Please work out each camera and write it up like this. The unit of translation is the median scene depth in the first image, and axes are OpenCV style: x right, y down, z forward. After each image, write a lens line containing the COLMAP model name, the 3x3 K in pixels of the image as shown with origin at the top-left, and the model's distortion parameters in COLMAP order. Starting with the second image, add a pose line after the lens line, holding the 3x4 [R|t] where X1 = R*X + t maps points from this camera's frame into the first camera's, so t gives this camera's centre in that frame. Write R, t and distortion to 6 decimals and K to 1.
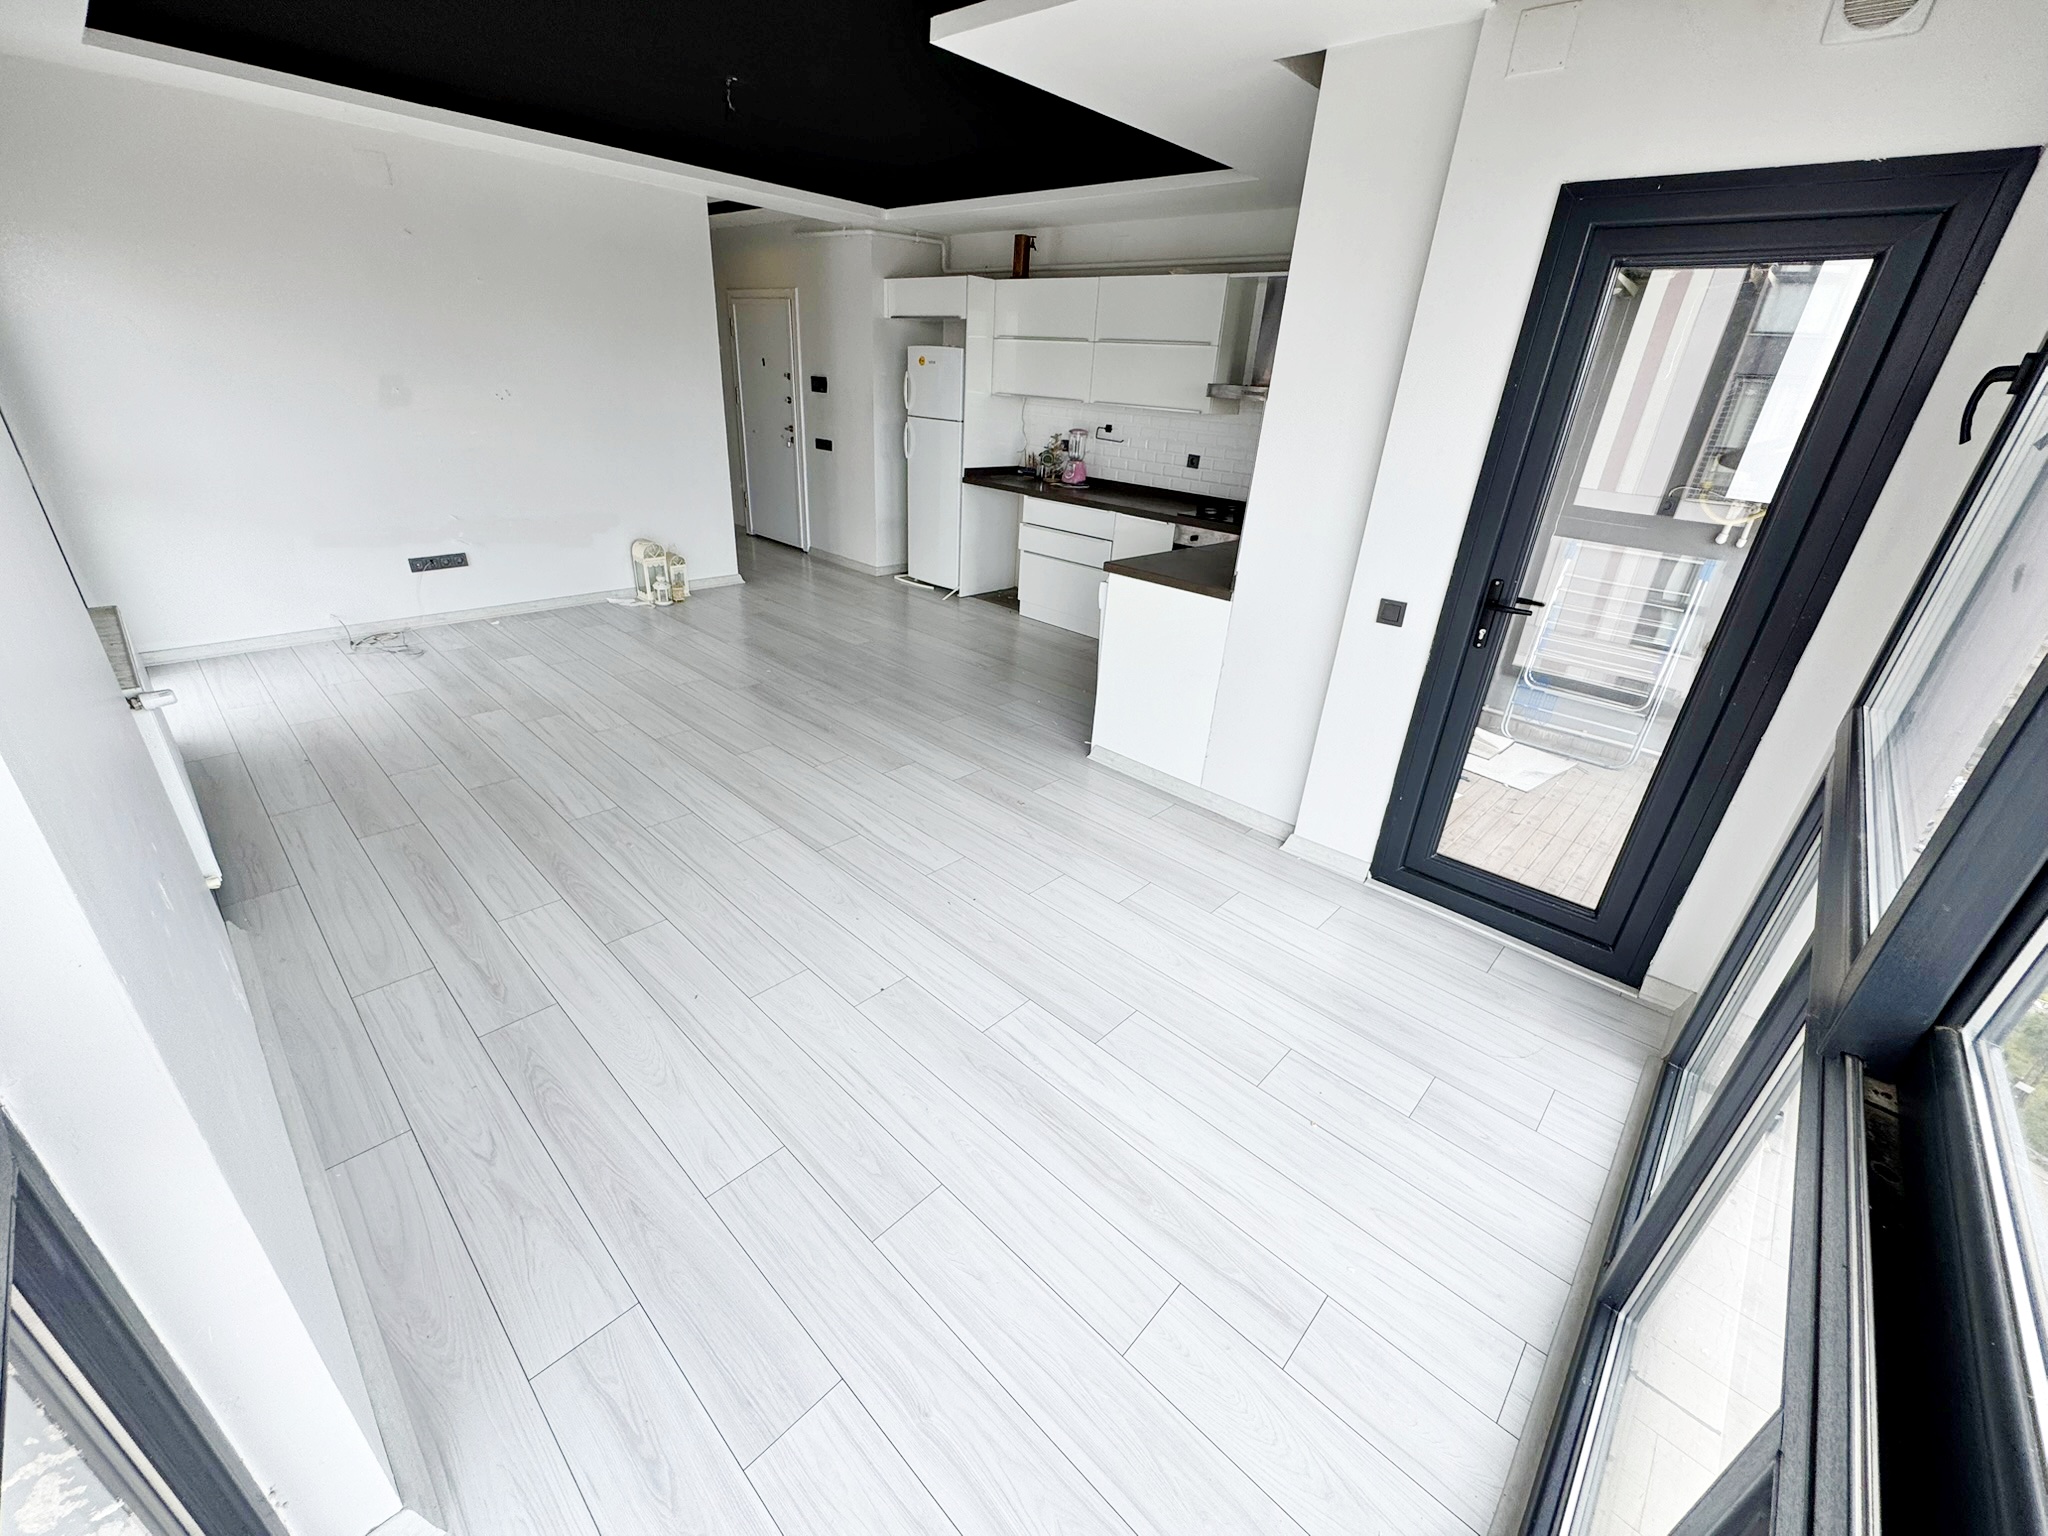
lens RADIAL K [[820.2, 0, 1024.0], [0, 820.2, 768.0], [0, 0, 1]] dist [-0.003090, -0.000463]
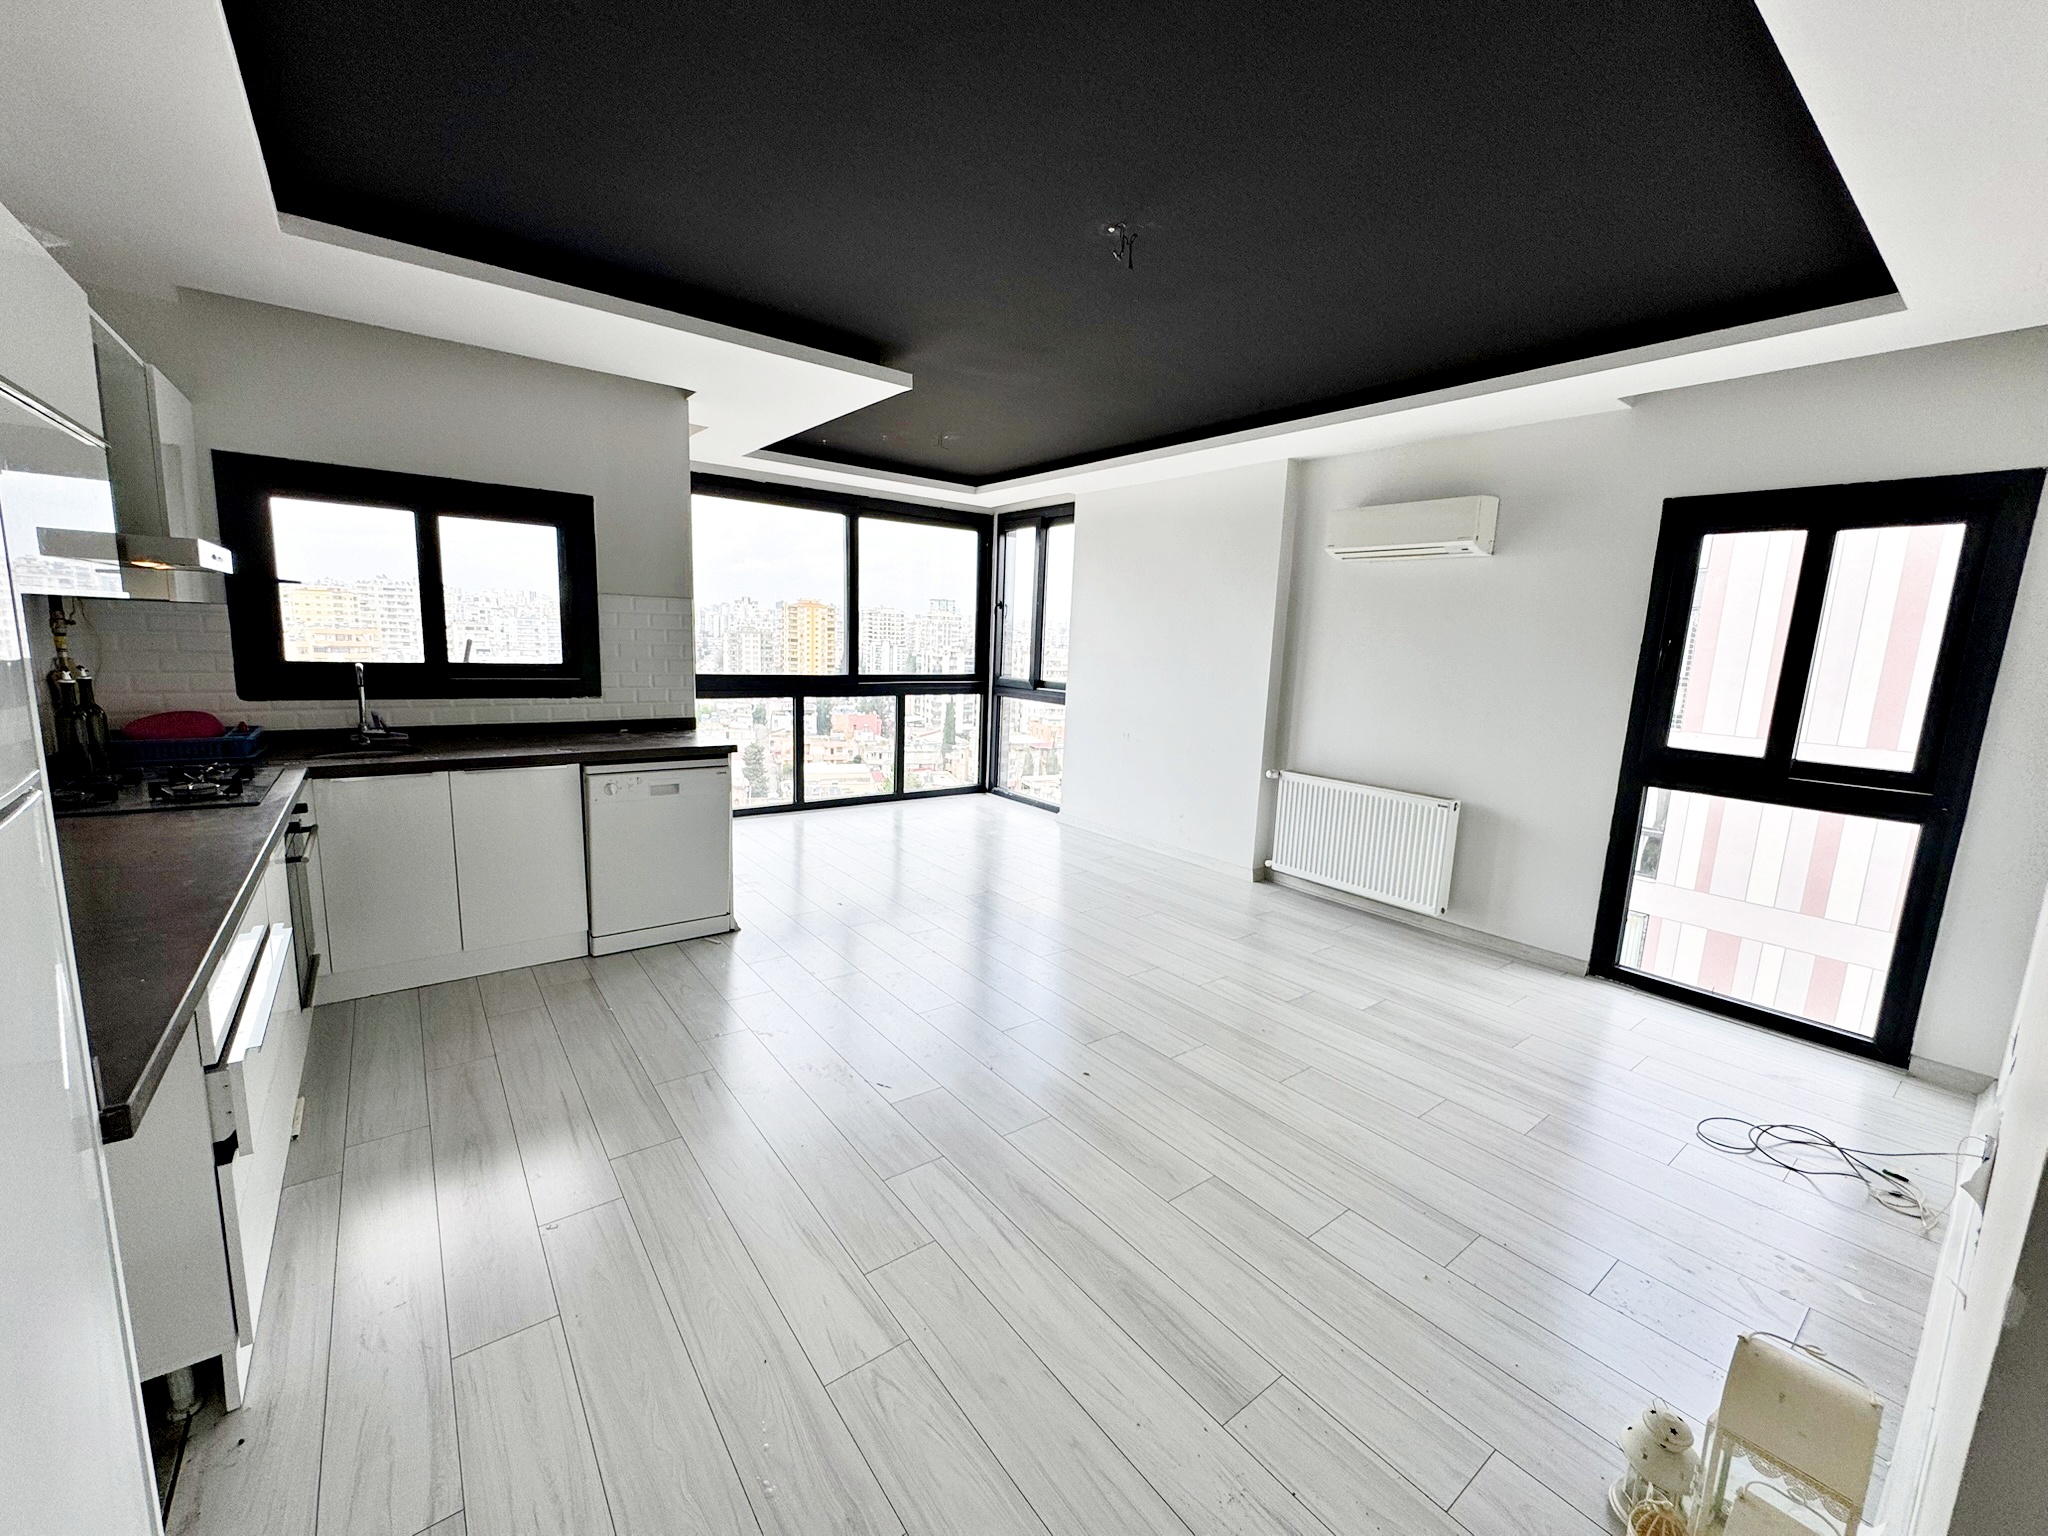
lens RADIAL K [[820.2, 0, 1024.0], [0, 820.2, 768.0], [0, 0, 1]] dist [-0.003090, -0.000463]
pose [[-0.982394, -0.123417, 0.140249, -0.331908], [-0.021286, 0.819774, 0.572291, -0.657722], [-0.185603, 0.559230, -0.807969, 1.402529]]
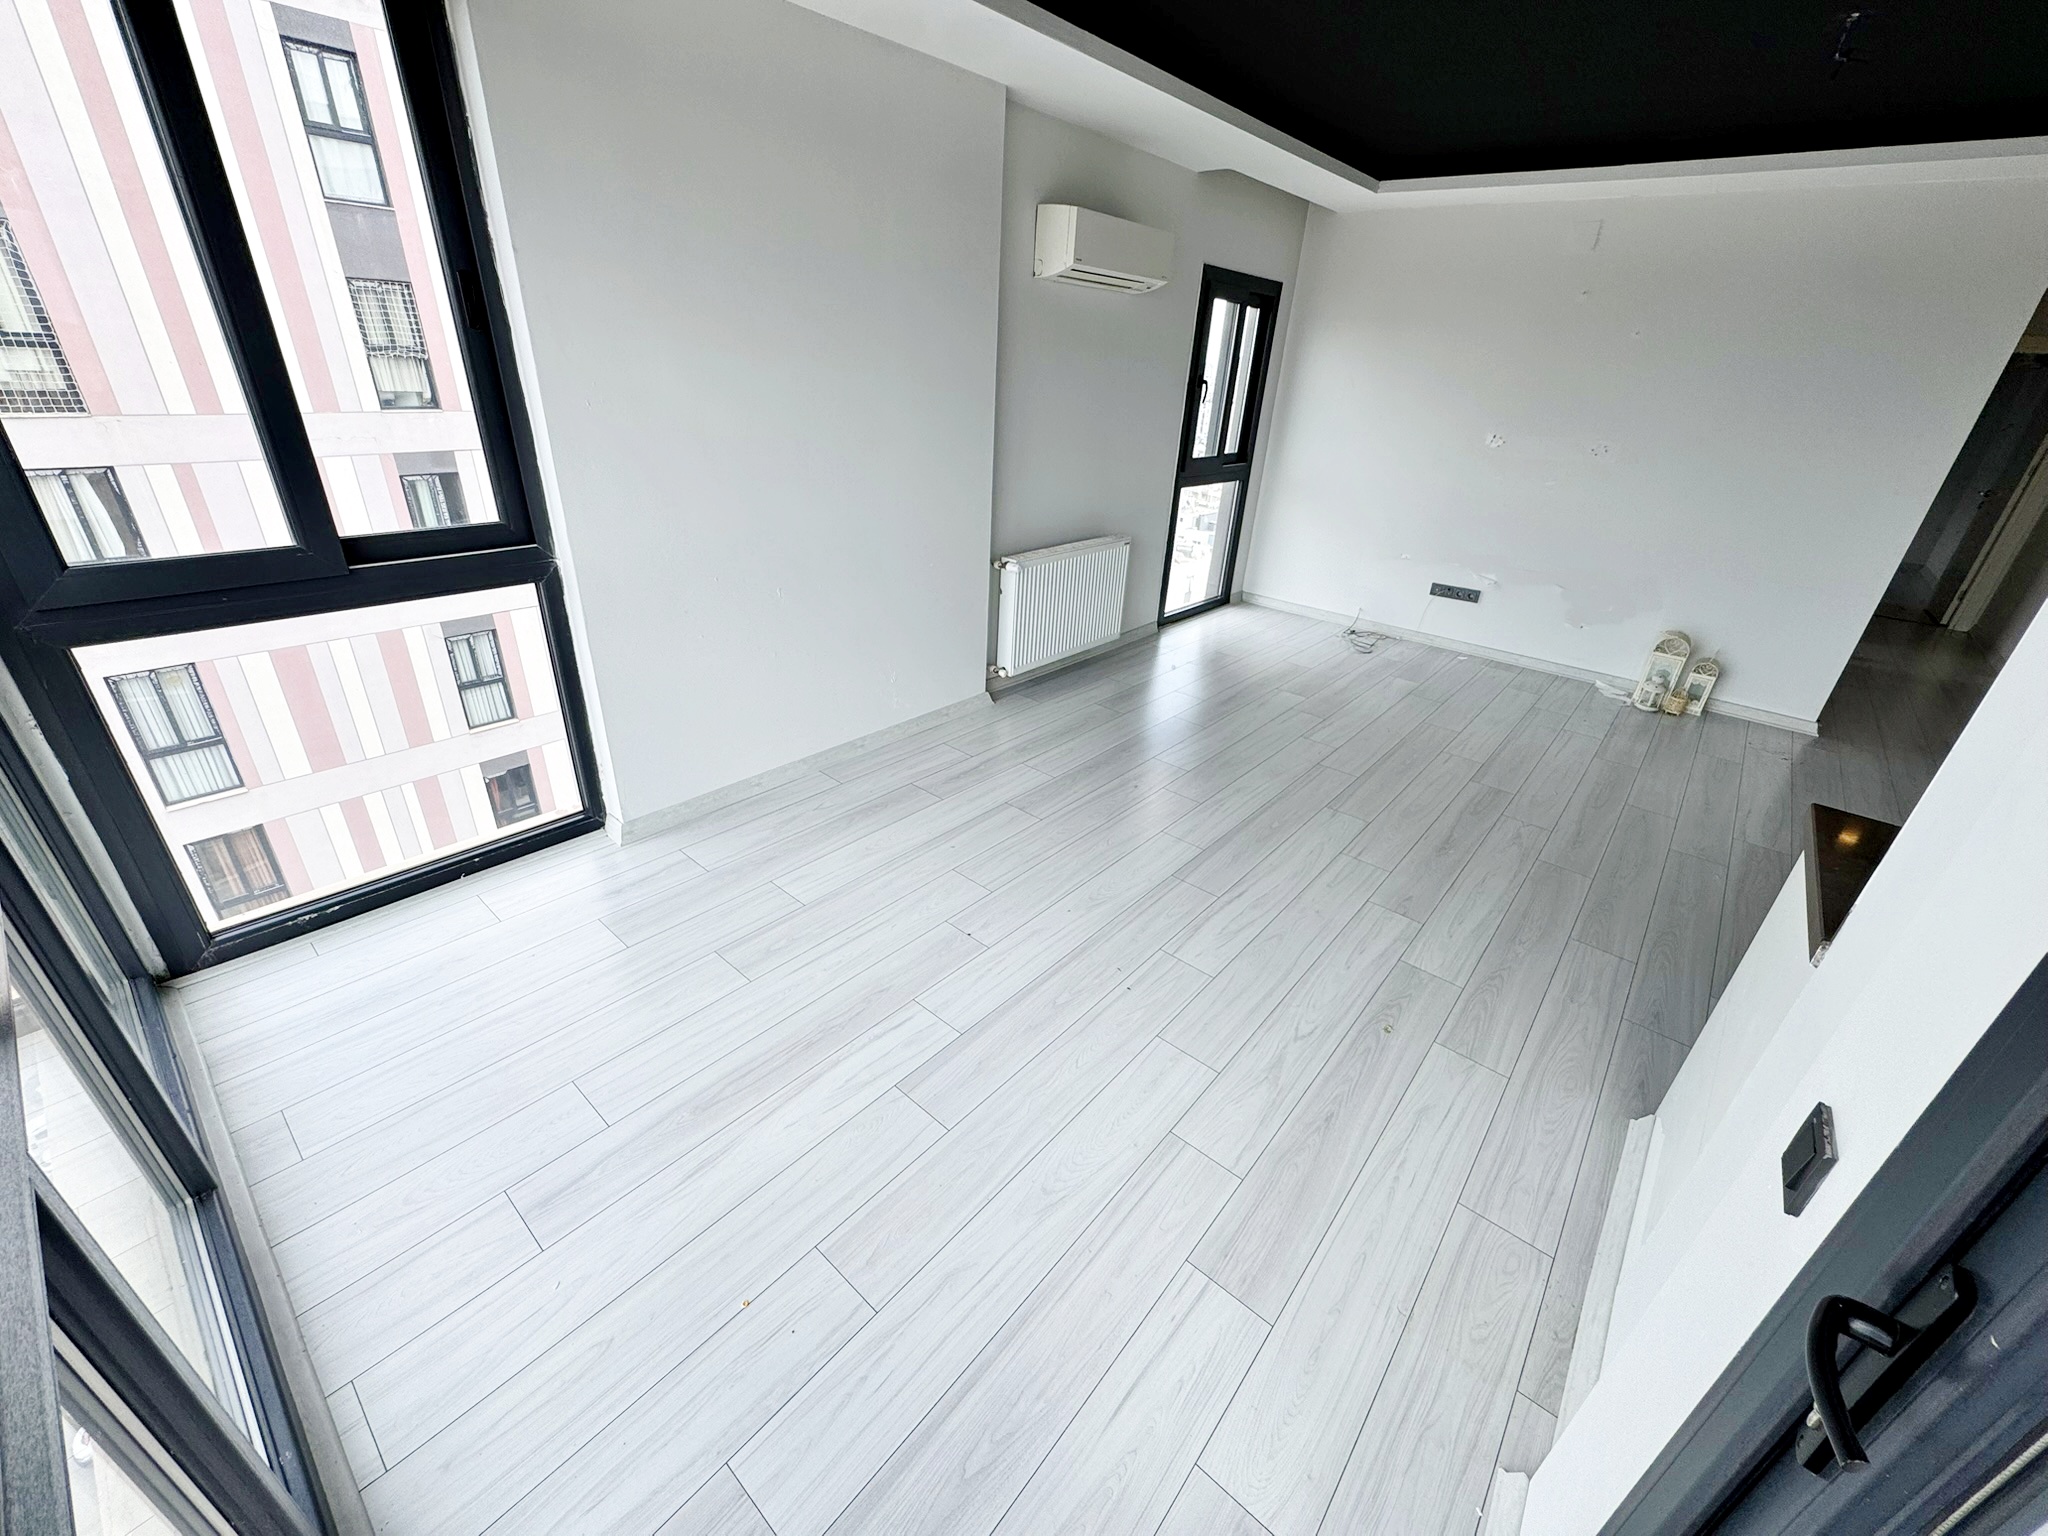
lens RADIAL K [[818.4, 0, 1020.1], [0, 818.4, 766.6], [0, 0, 1]] dist [-0.003365, -0.000248]
pose [[0.043619, 0.396183, -0.917135, 0.384342], [-0.476002, 0.815354, 0.329577, -0.157380], [0.878362, 0.422182, 0.224148, 0.371817]]
